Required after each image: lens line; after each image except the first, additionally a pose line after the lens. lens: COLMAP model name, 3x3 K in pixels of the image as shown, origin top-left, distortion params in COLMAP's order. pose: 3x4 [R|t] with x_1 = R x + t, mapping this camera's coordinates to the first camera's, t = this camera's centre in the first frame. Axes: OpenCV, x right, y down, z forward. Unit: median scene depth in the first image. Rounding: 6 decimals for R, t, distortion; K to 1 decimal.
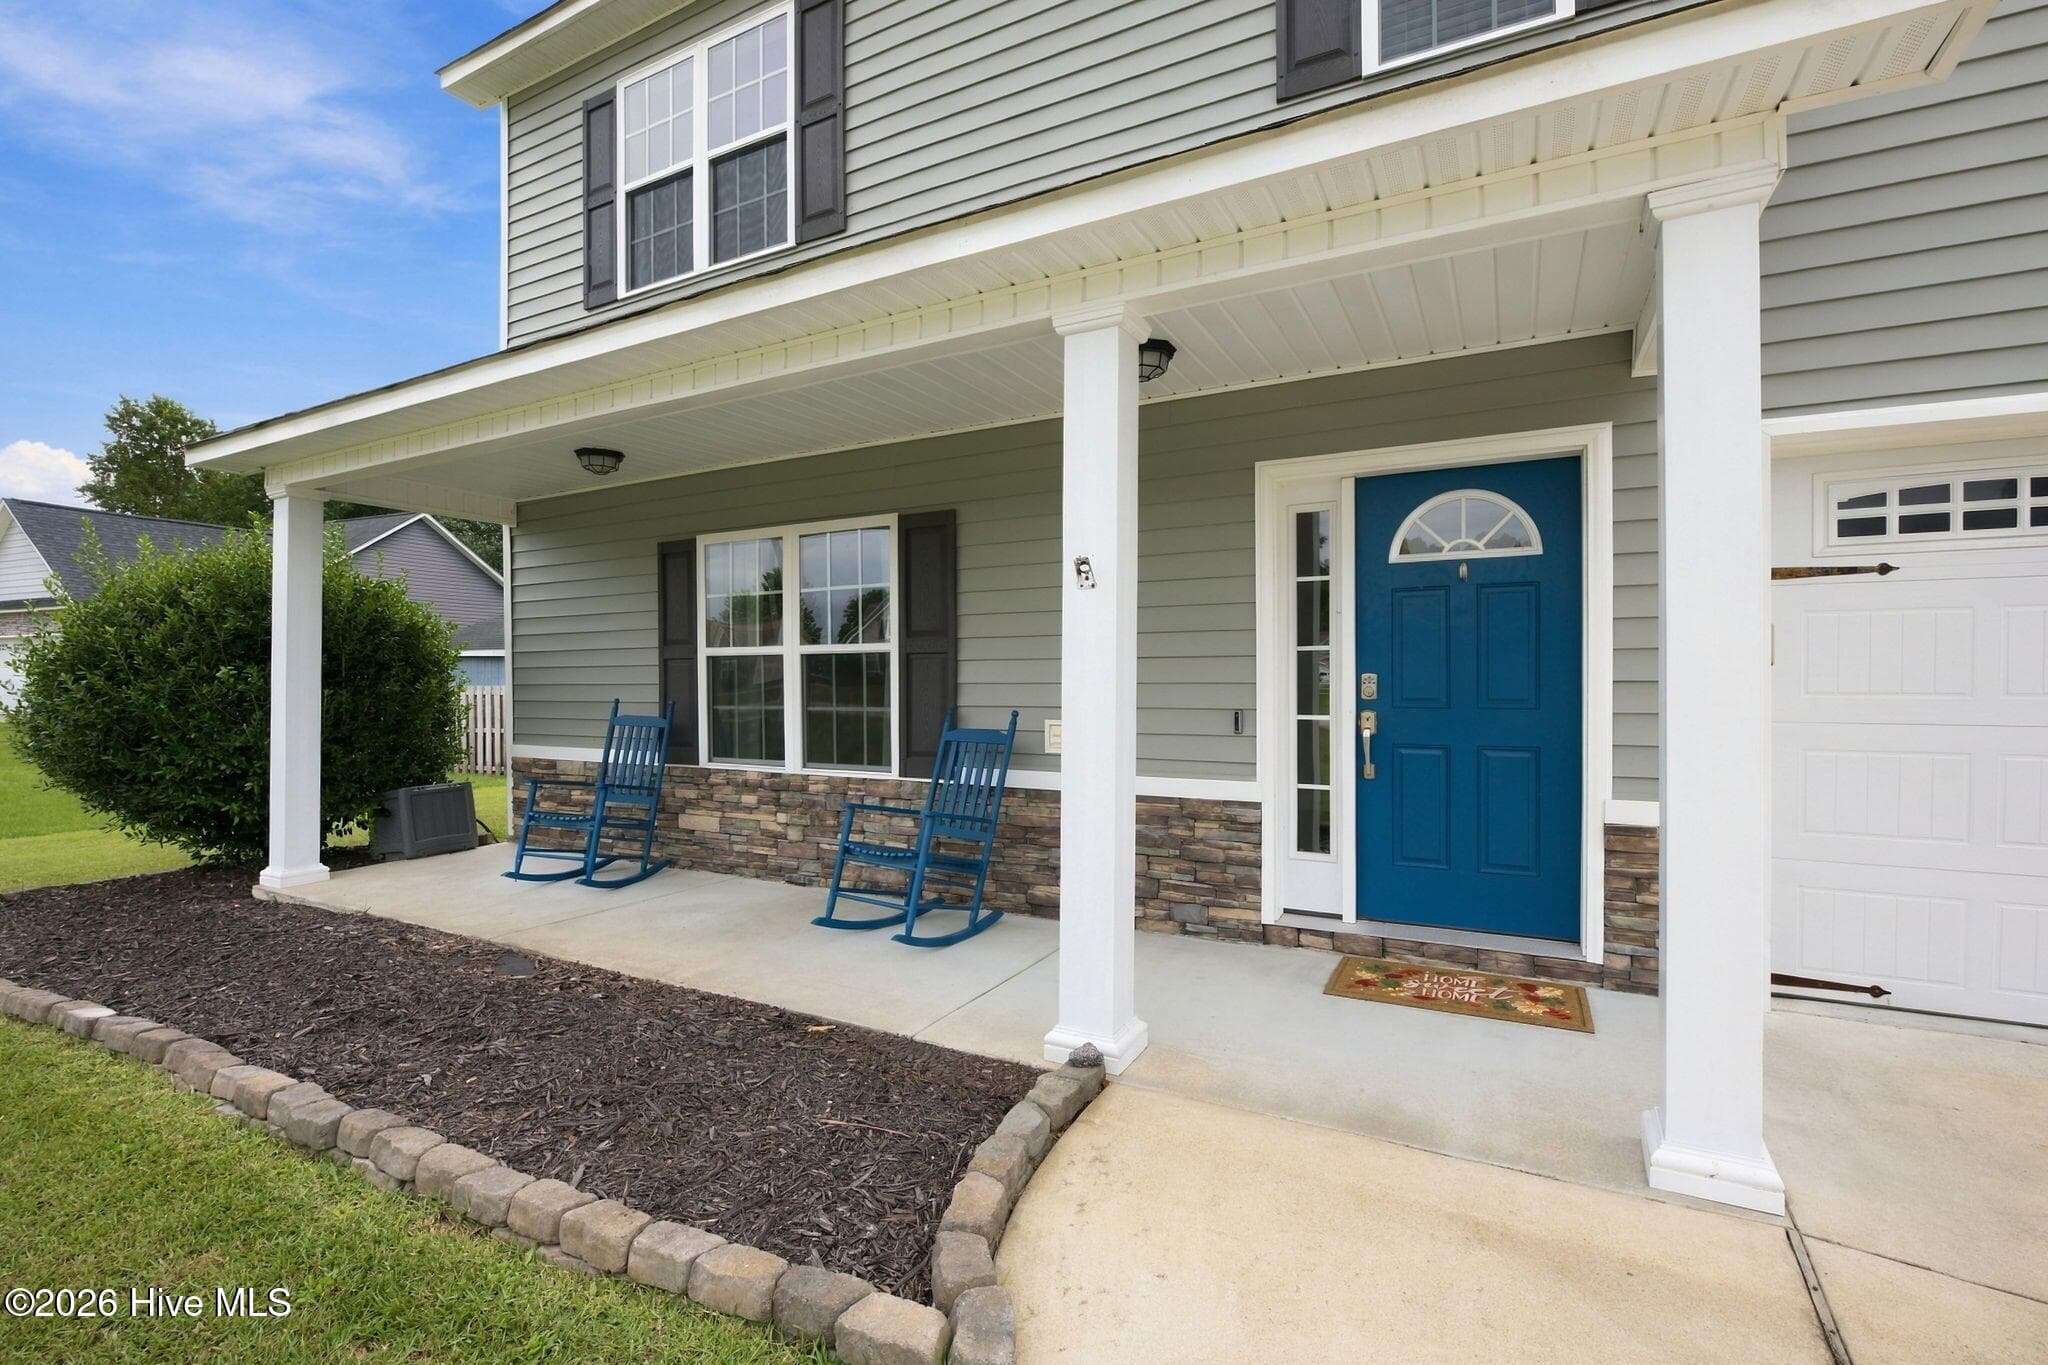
lens RADIAL K [[913.3, 0, 1024.6], [0, 913.3, 689.2], [0, 0, 1]] dist [-0.015563, 0.000244]
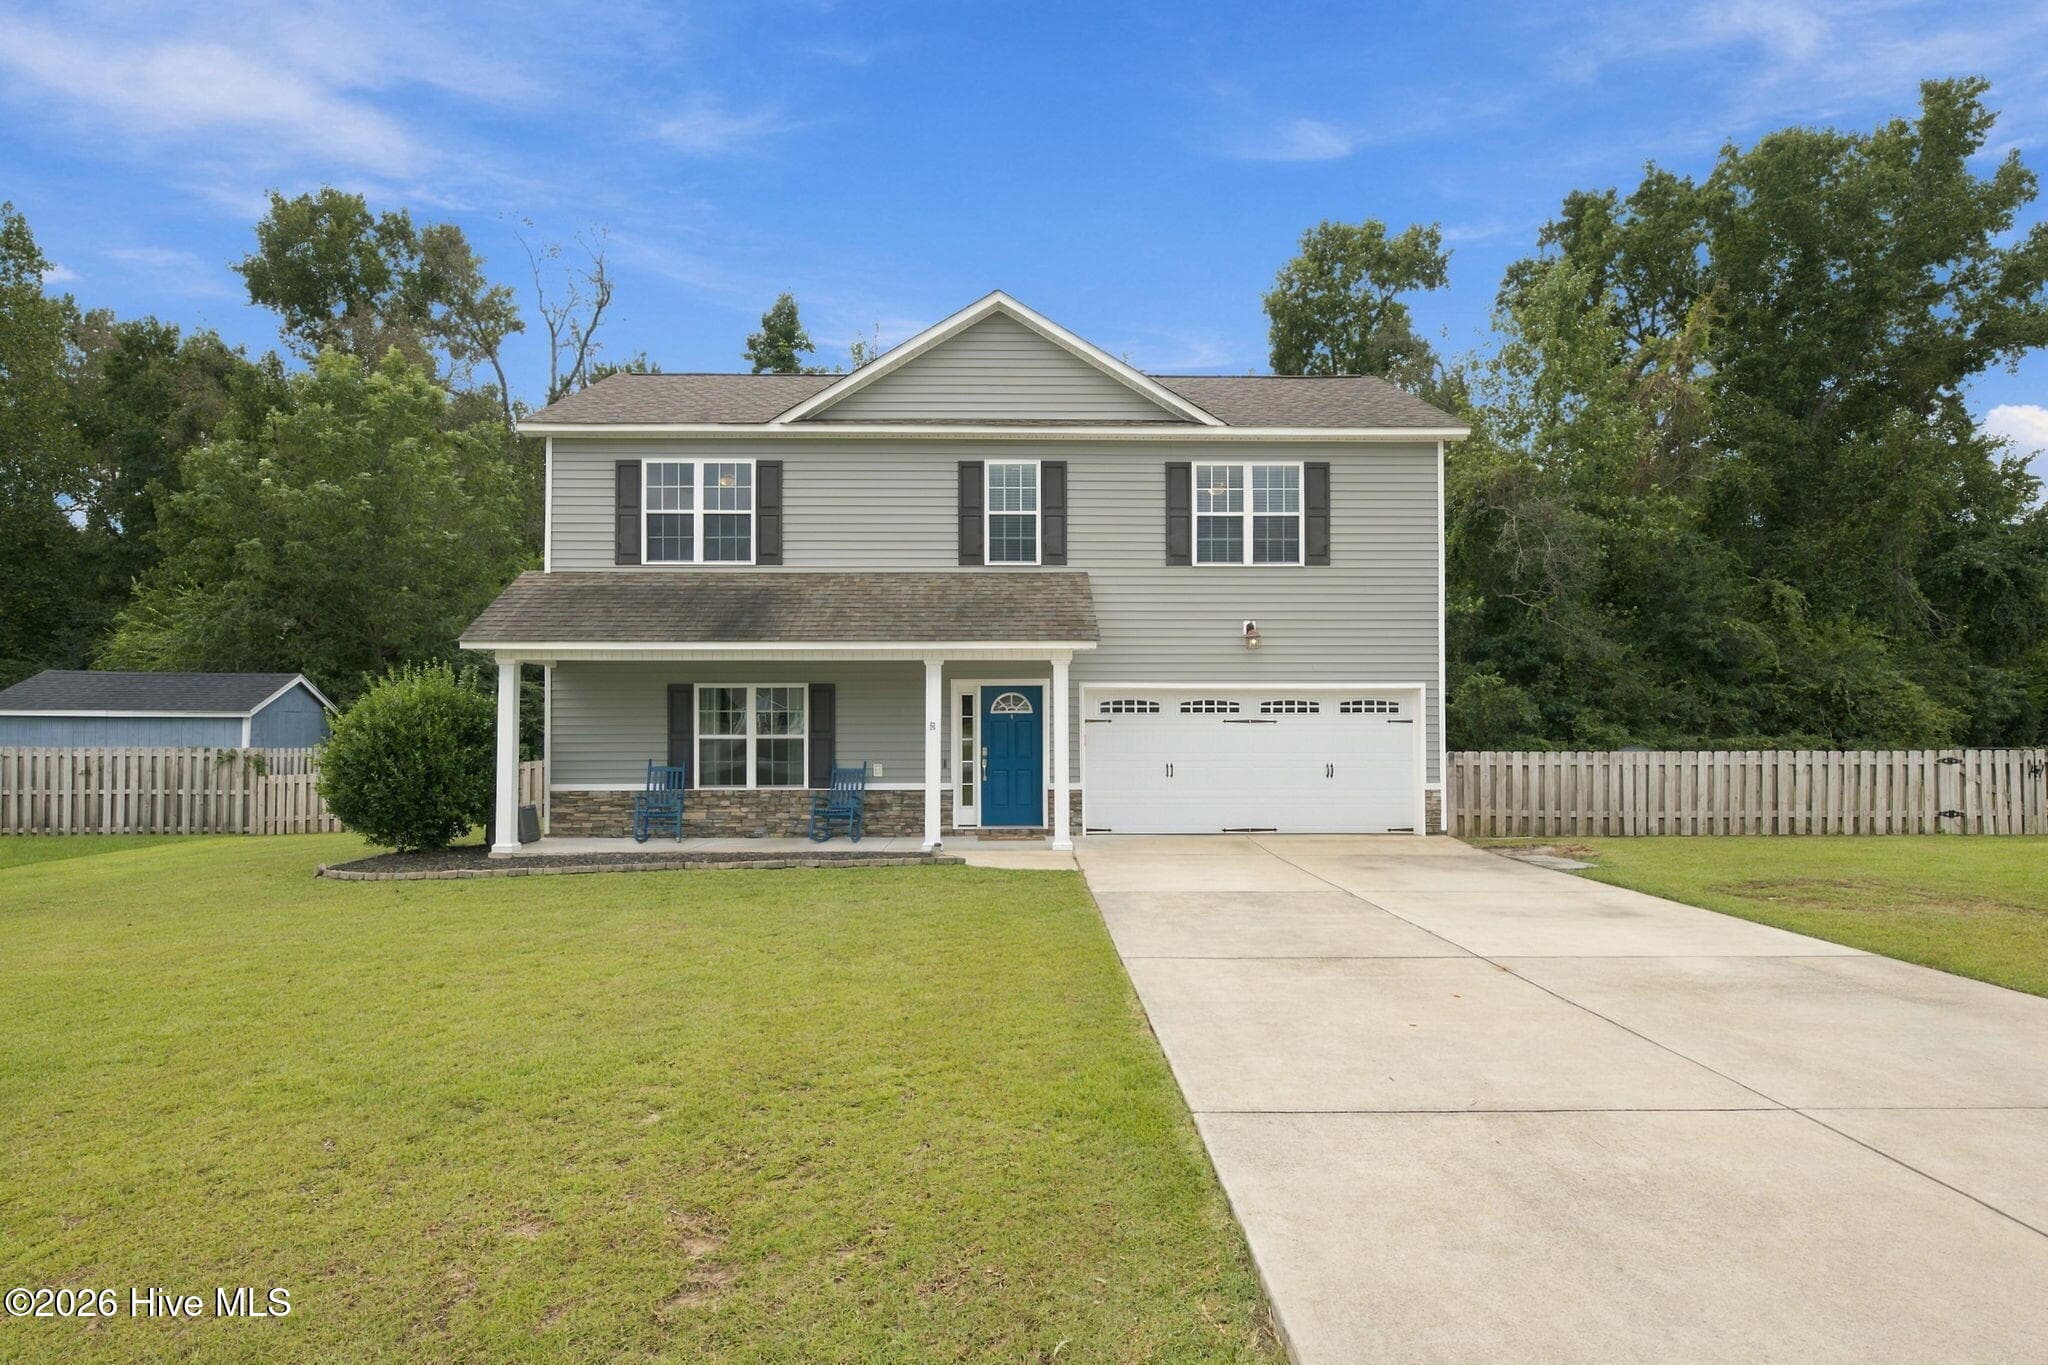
lens RADIAL K [[1070.4, 0, 1020.6], [0, 1070.4, 705.4], [0, 0, 1]] dist [0.000135, 0.001091]
pose [[0.871073, 0.009648, 0.491059, -1.157828], [0.003805, 0.999645, -0.026389, -0.056141], [-0.491139, 0.024855, 0.870727, -1.988820]]
